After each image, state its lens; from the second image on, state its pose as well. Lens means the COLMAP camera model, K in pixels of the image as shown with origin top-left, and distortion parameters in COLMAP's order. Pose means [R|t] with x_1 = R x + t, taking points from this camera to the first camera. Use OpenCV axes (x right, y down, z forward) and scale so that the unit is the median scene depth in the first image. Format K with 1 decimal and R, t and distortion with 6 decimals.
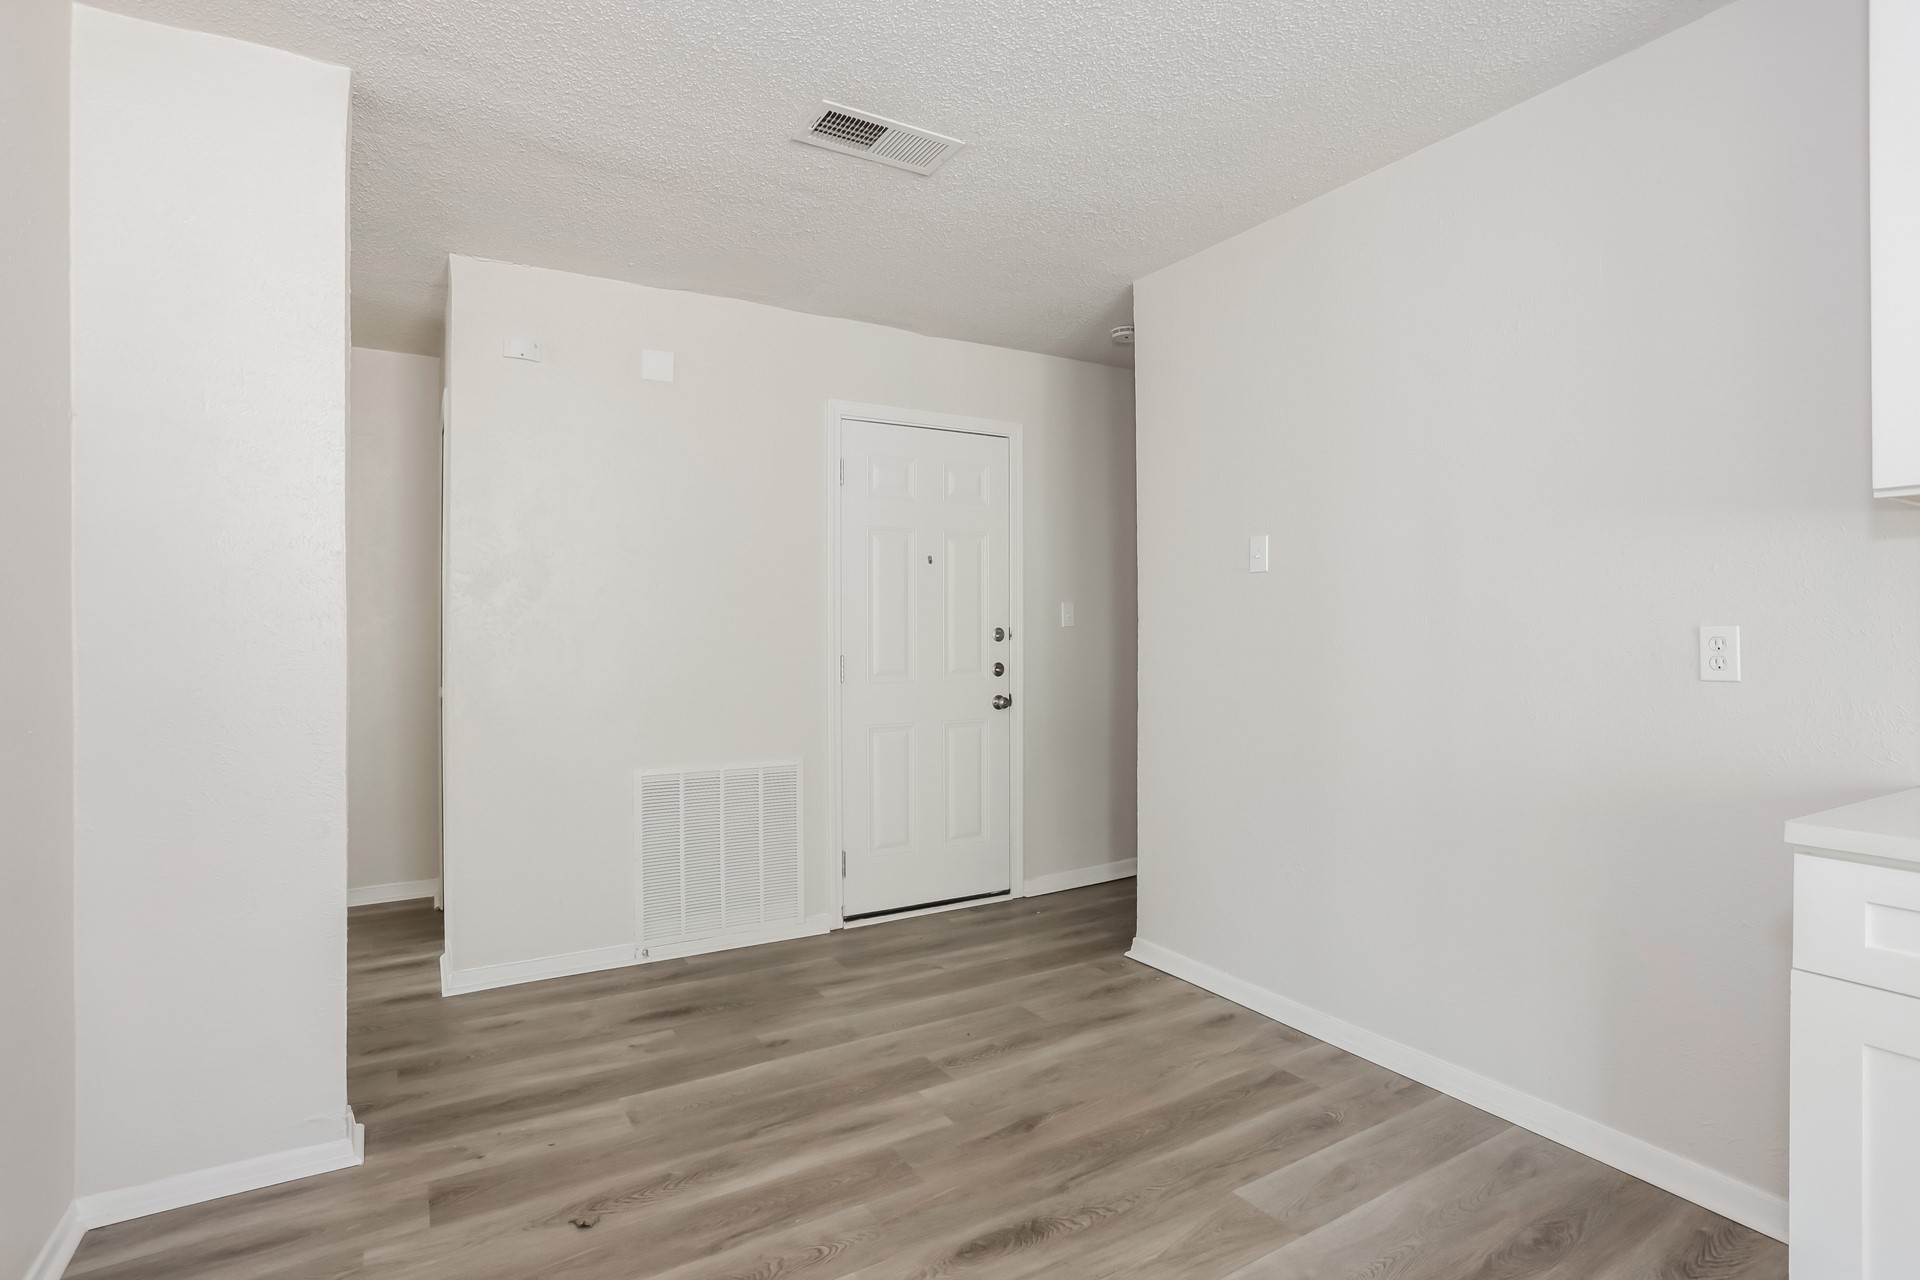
lens RADIAL K [[933.6, 0, 949.3], [0, 933.6, 638.9], [0, 0, 1]] dist [-0.087055, 0.045060]
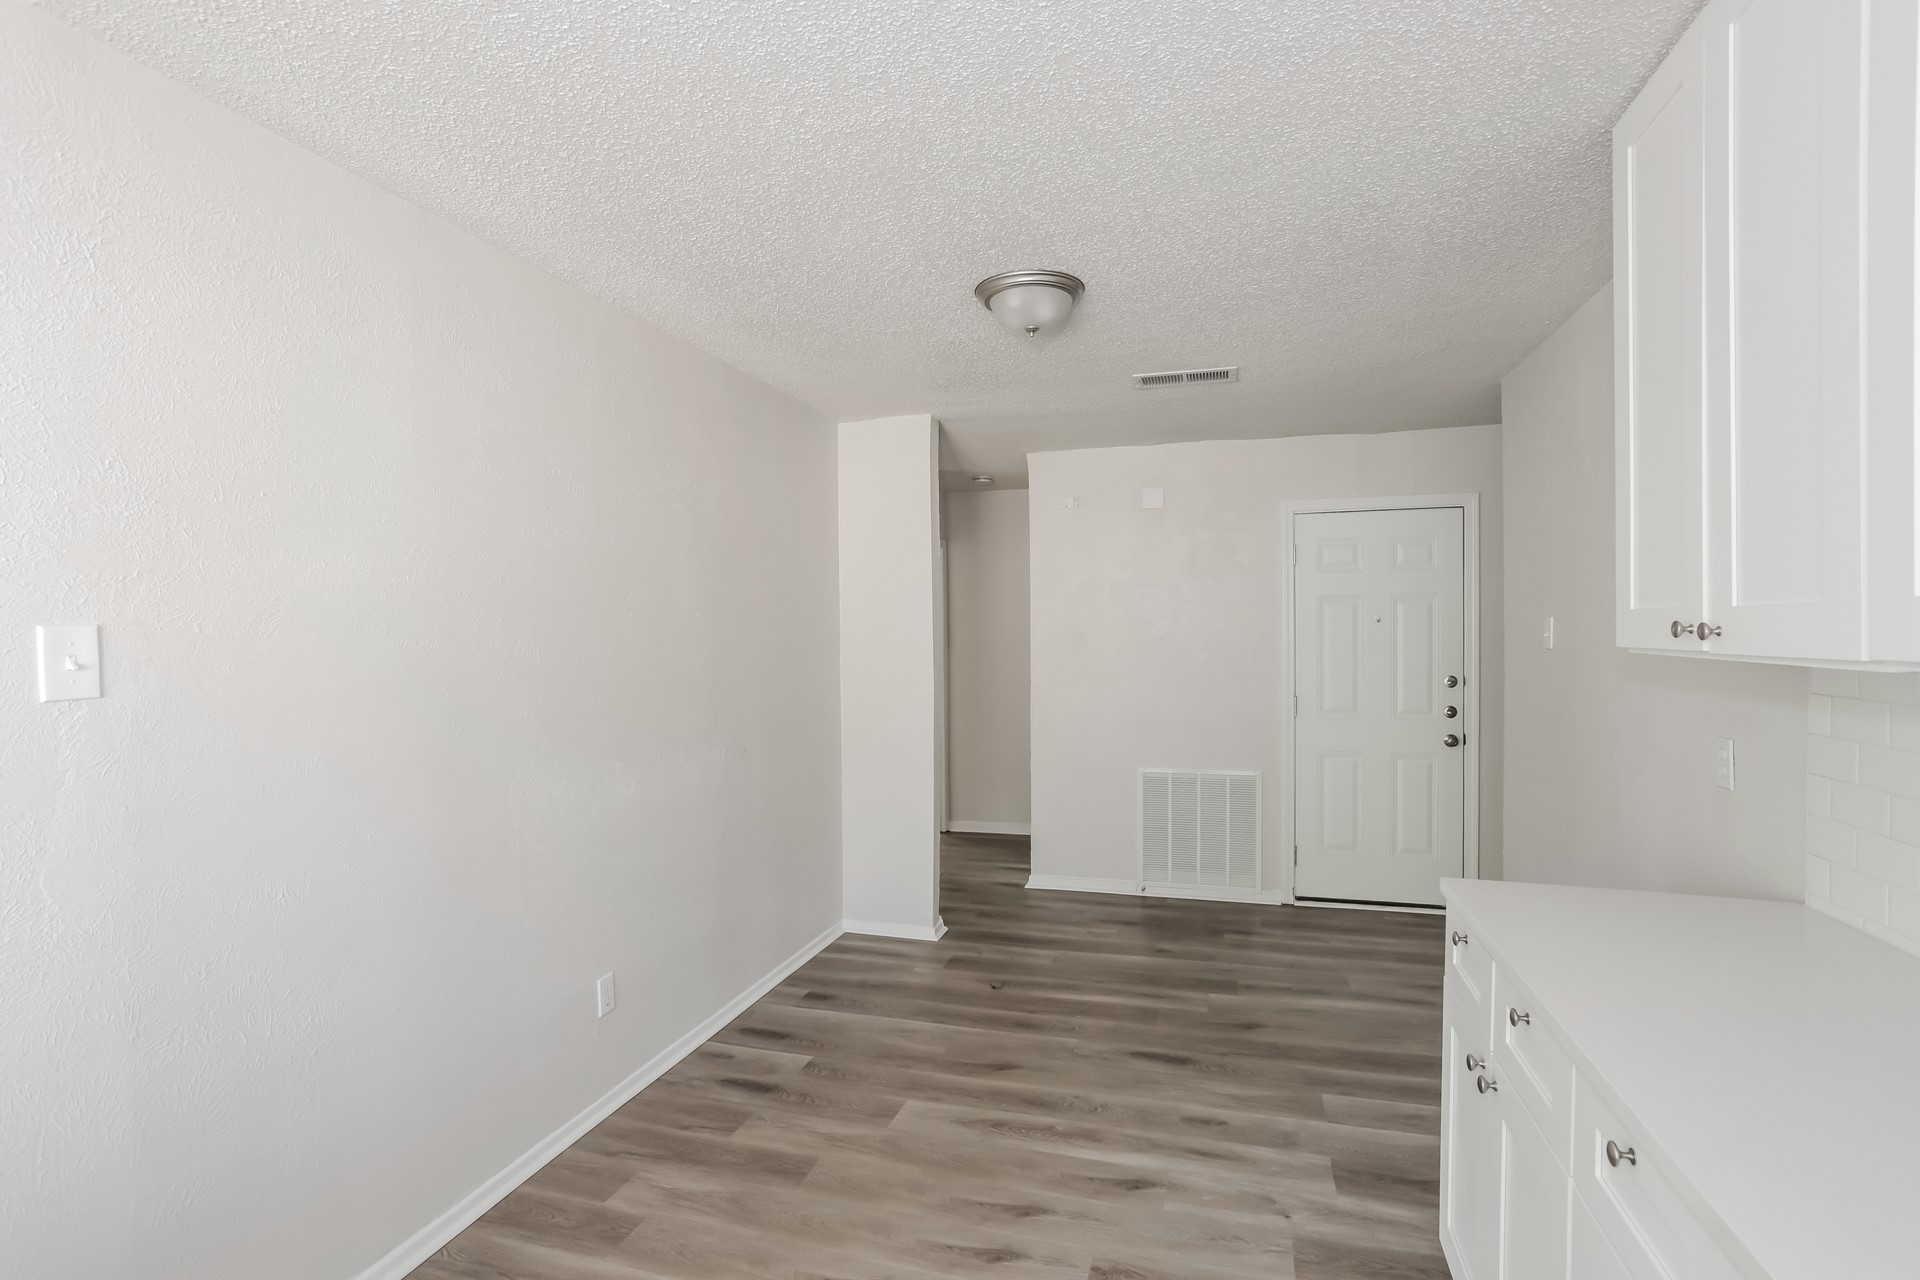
lens RADIAL K [[933.6, 0, 949.3], [0, 933.6, 638.9], [0, 0, 1]] dist [-0.087055, 0.045060]
pose [[0.666022, 0.005590, -0.745911, 0.661404], [0.000240, 0.999970, 0.007708, -0.091311], [0.745932, -0.005312, 0.666001, -0.280513]]
